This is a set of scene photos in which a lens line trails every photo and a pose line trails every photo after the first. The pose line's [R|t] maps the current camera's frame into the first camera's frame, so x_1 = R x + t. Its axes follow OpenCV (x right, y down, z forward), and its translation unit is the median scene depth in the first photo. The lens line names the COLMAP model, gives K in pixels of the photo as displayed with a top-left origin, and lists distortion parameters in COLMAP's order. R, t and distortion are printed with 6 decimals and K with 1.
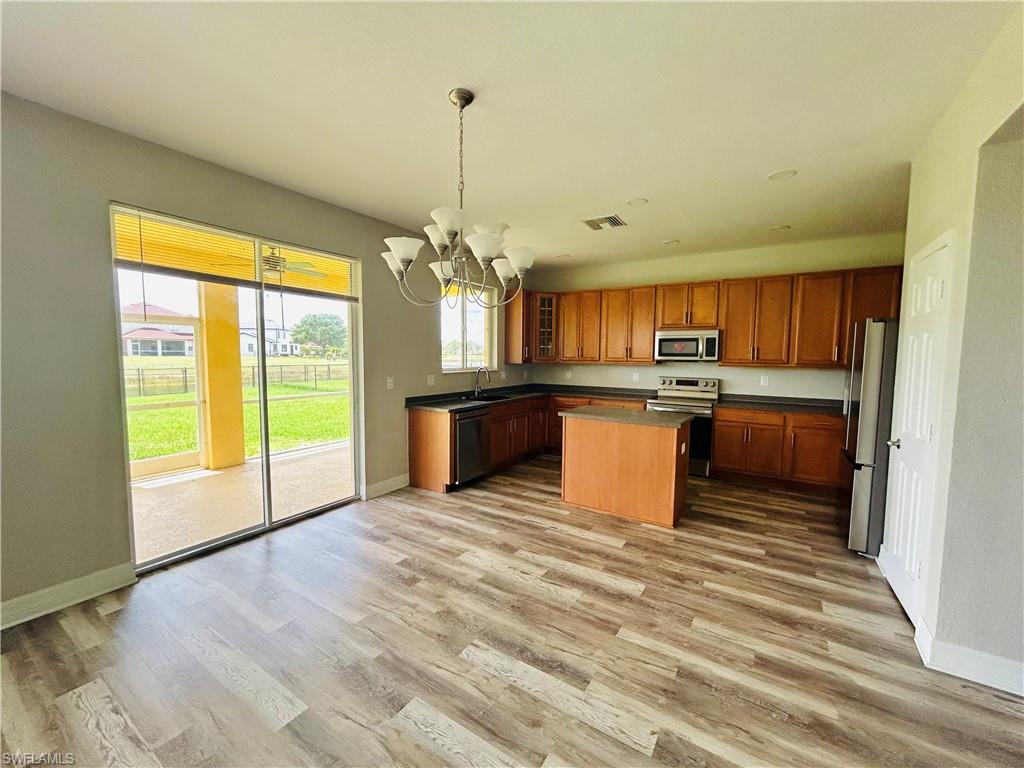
lens RADIAL K [[414.4, 0, 510.1], [0, 414.4, 383.6], [0, 0, 1]] dist [-0.001268, 0.000724]
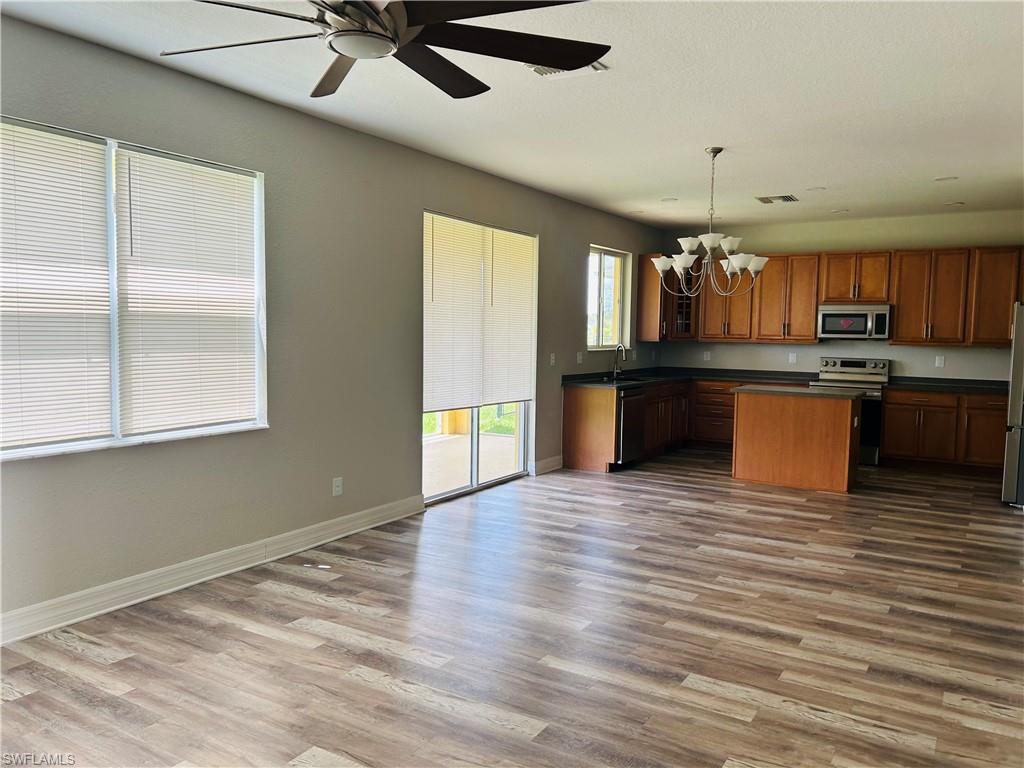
lens RADIAL K [[771.6, 0, 496.2], [0, 771.6, 387.2], [0, 0, 1]] dist [-0.004095, -0.008890]
pose [[0.999980, 0.006245, -0.000340, -0.505415], [-0.006244, 0.999976, 0.002918, 0.072037], [0.000358, -0.002916, 0.999996, -0.973172]]
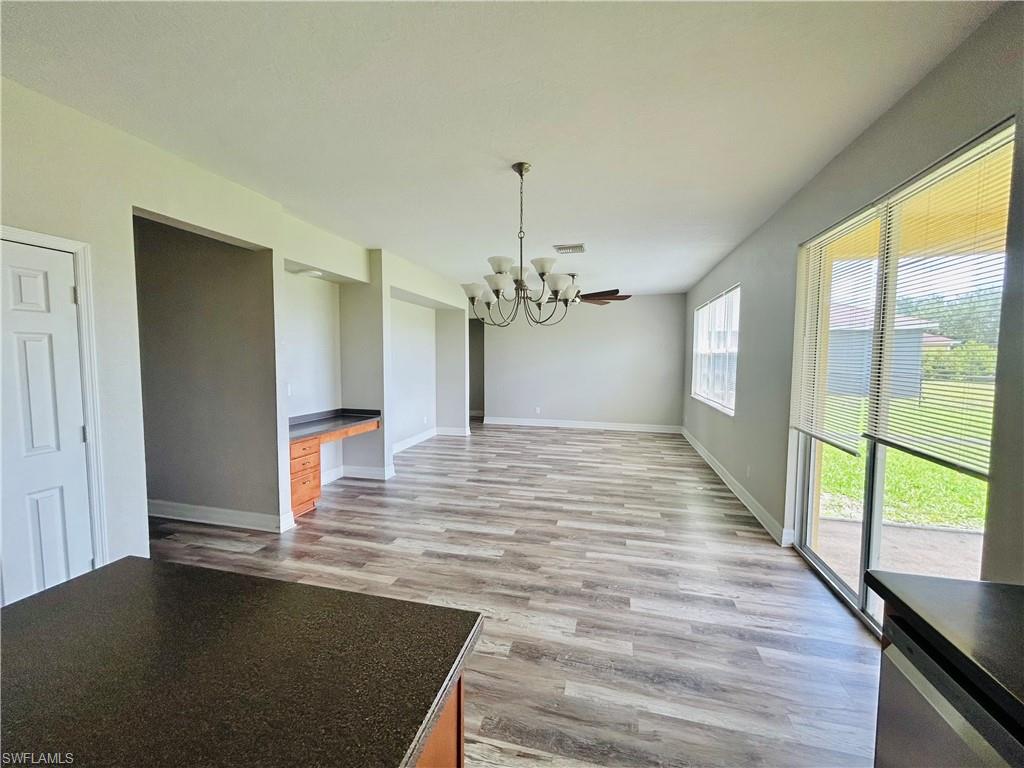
lens RADIAL K [[414.4, 0, 510.1], [0, 414.4, 383.6], [0, 0, 1]] dist [-0.001268, 0.000724]
pose [[-0.948762, 0.008324, -0.315882, 0.198184], [-0.035243, 0.990629, 0.131958, -0.107183], [0.314020, 0.136330, -0.939577, 1.358236]]
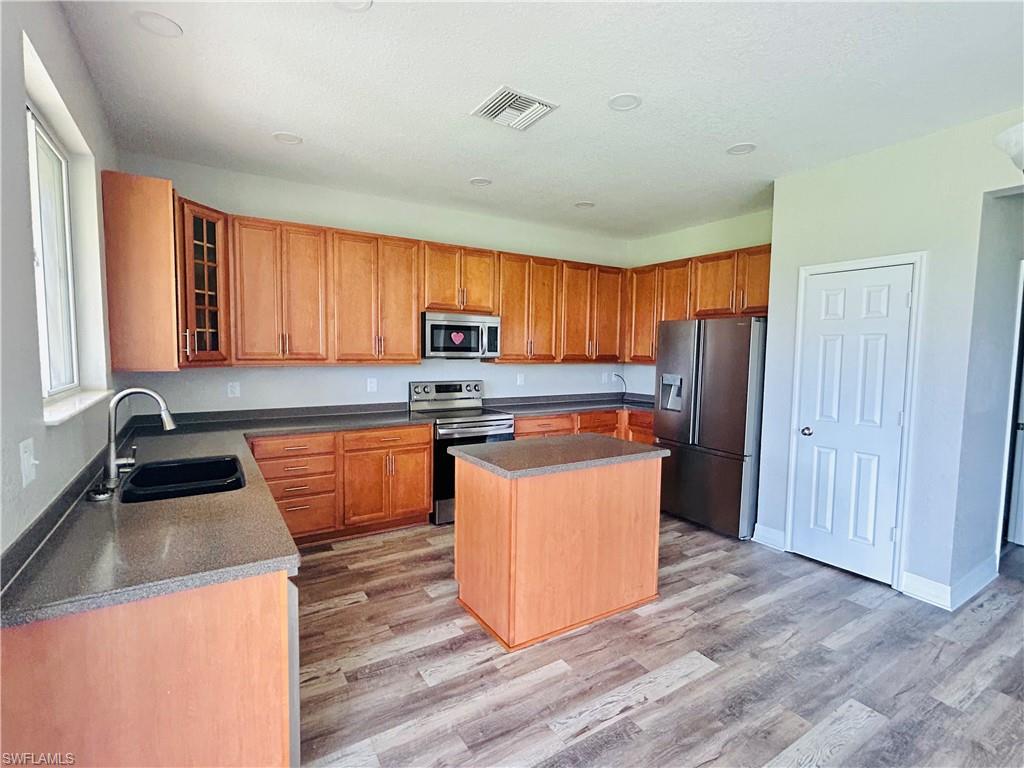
lens RADIAL K [[489.5, 0, 510.5], [0, 489.5, 381.5], [0, 0, 1]] dist [0.002821, 0.001015]
pose [[0.419813, -0.064320, 0.905328, -0.439099], [0.056336, 0.997409, 0.044738, -0.069629], [-0.905860, 0.032221, 0.422349, 0.843892]]
